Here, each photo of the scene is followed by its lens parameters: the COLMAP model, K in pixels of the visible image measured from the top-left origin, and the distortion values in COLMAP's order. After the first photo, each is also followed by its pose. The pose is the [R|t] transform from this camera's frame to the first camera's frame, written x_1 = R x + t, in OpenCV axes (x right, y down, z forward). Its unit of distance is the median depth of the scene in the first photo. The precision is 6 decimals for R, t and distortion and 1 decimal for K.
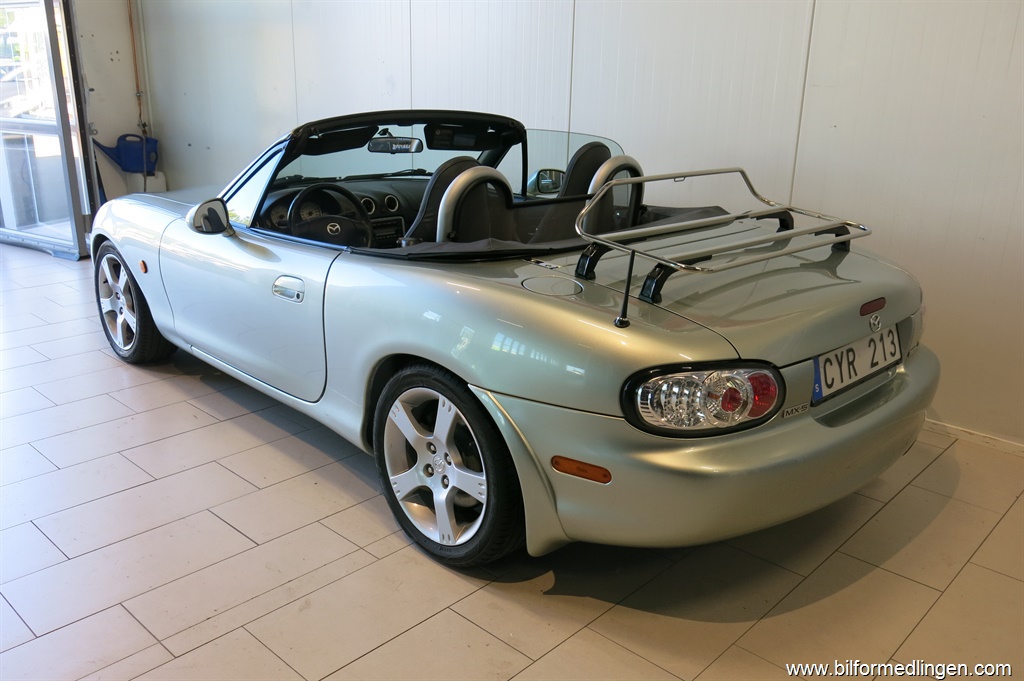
lens RADIAL K [[844.9, 0, 512.0], [0, 844.9, 340.5], [0, 0, 1]] dist [0.010515, 0.009049]
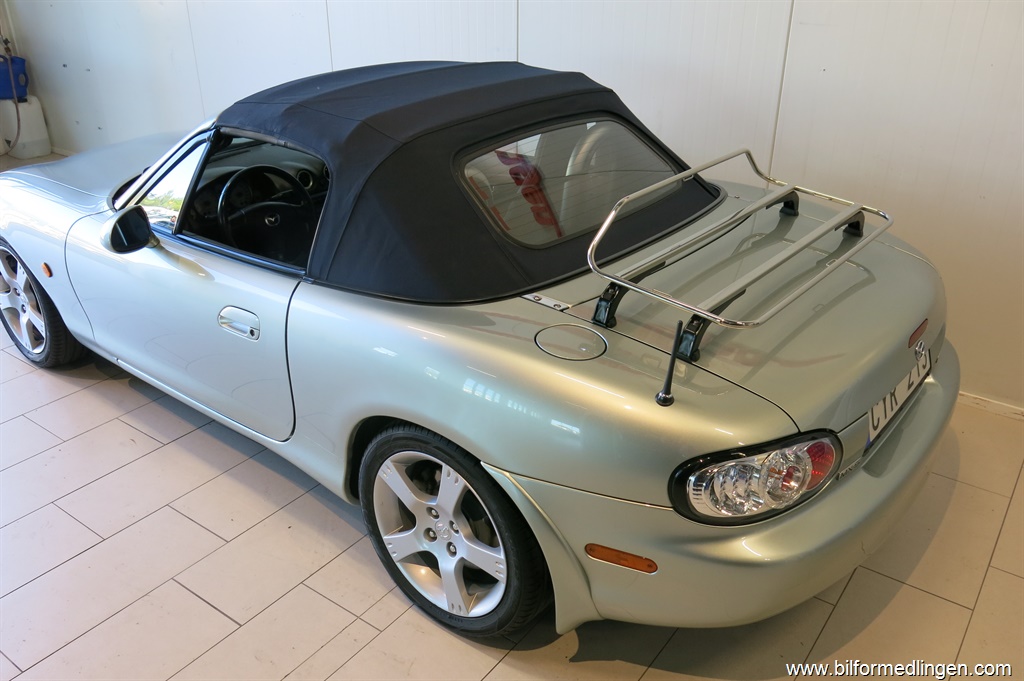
lens RADIAL K [[848.7, 0, 512.0], [0, 848.7, 340.5], [0, 0, 1]] dist [0.004184, 0.003332]
pose [[0.992714, -0.071694, 0.096848, -0.083466], [0.056224, 0.986477, 0.153956, -0.177539], [-0.106576, -0.147389, 0.983320, 0.139308]]
